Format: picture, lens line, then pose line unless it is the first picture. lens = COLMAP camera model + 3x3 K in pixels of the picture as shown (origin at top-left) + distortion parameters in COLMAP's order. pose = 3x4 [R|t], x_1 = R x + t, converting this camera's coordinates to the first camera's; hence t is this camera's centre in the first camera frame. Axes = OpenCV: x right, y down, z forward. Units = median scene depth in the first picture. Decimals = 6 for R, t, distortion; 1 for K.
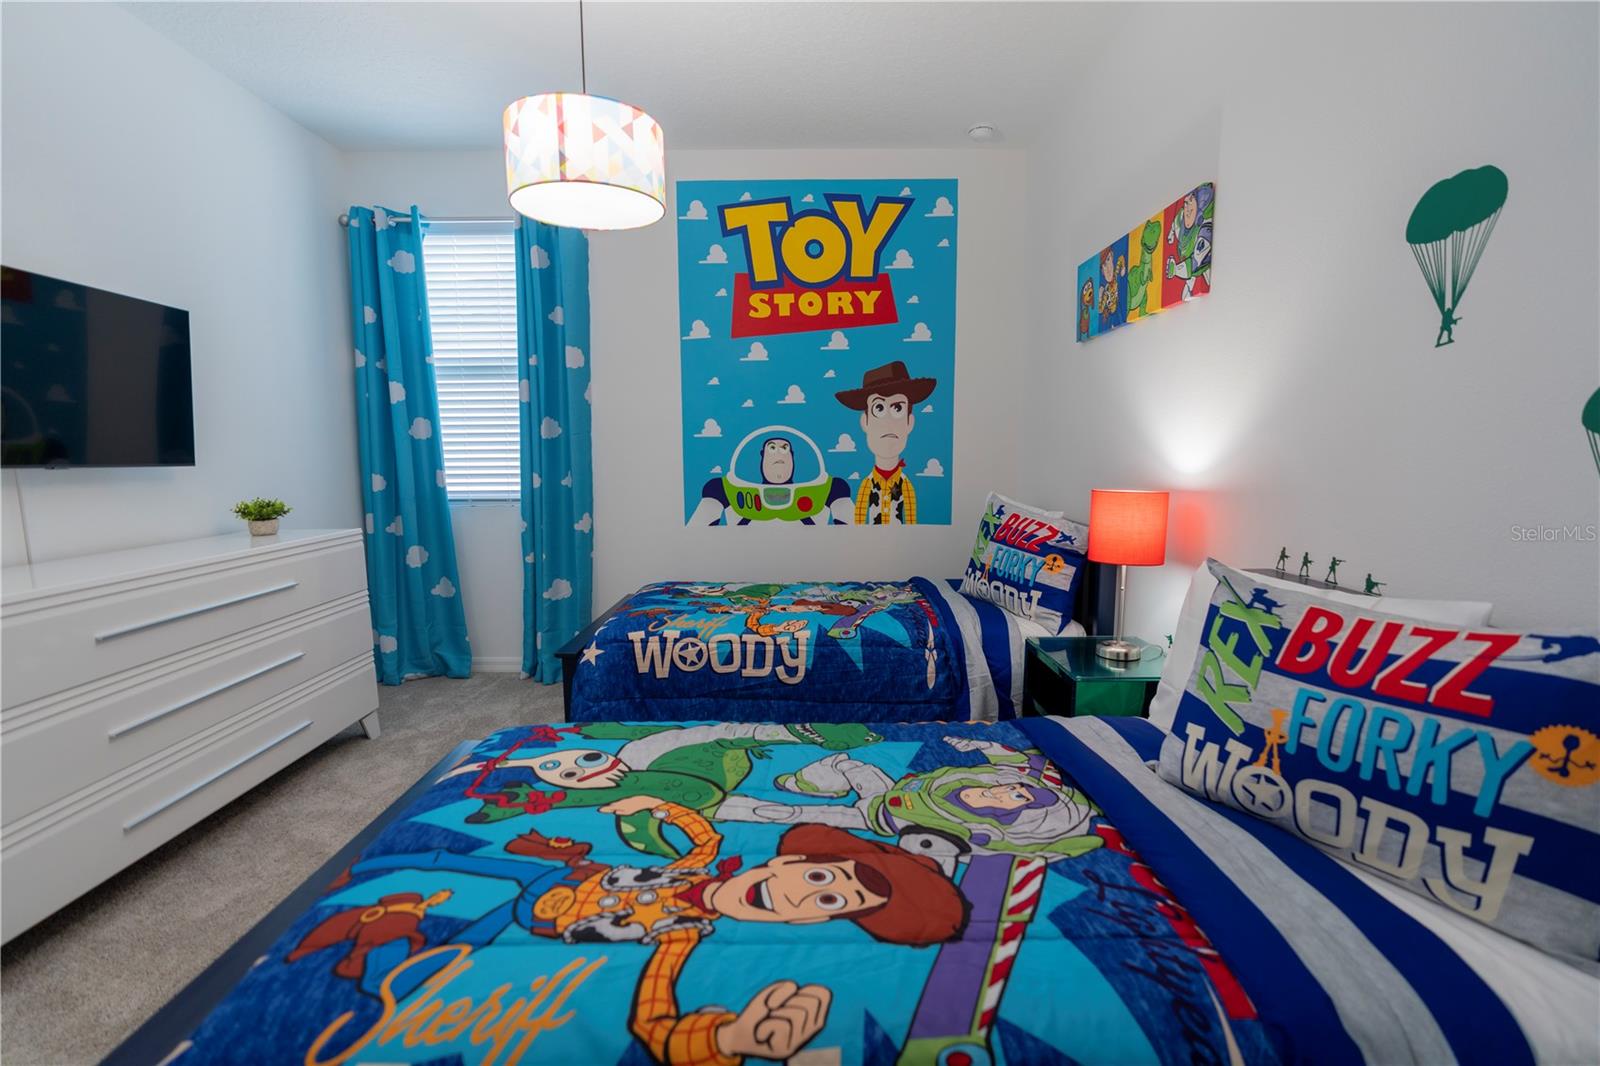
lens RADIAL K [[709.2, 0, 799.1], [0, 709.2, 542.4], [0, 0, 1]] dist [-0.018006, 0.009851]
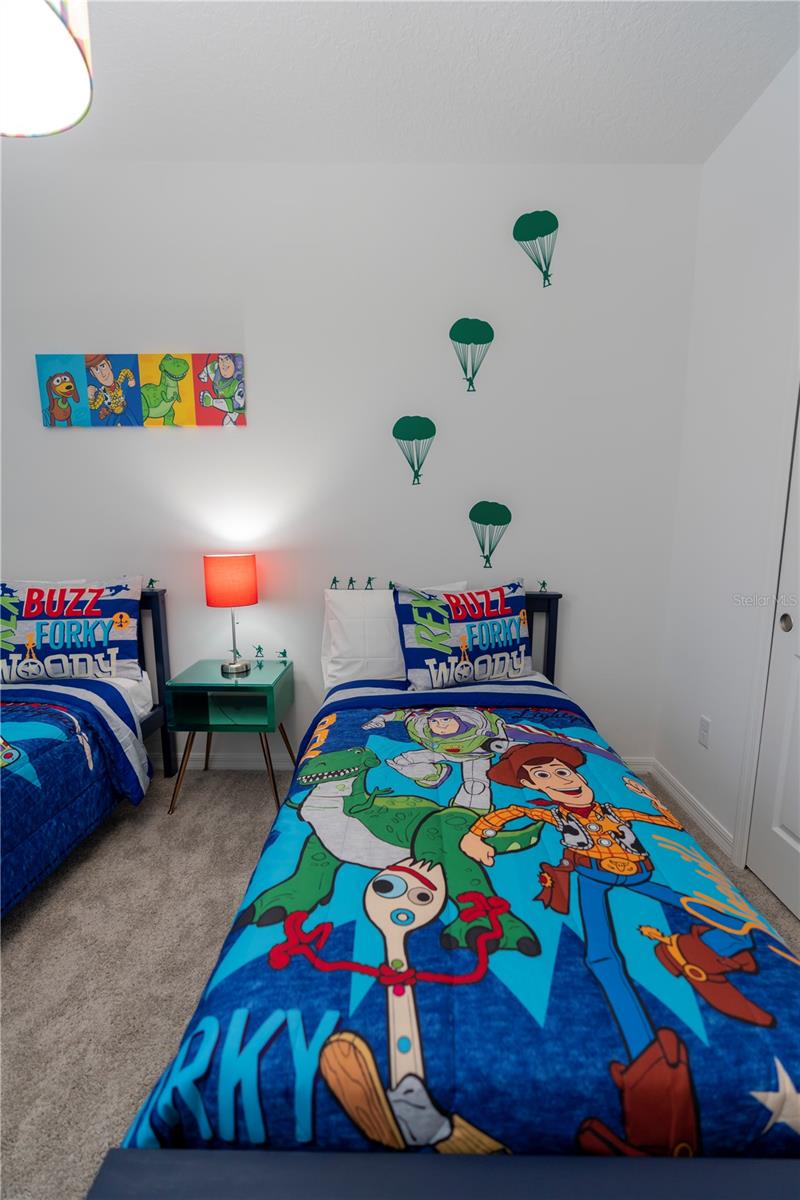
lens RADIAL K [[531.9, 0, 407.8], [0, 531.9, 602.1], [0, 0, 1]] dist [-0.018006, 0.009851]
pose [[0.012451, -0.155361, 0.987779, -1.057542], [0.123767, 0.980499, 0.152655, -0.171167], [-0.992233, 0.120354, 0.031437, 1.071514]]
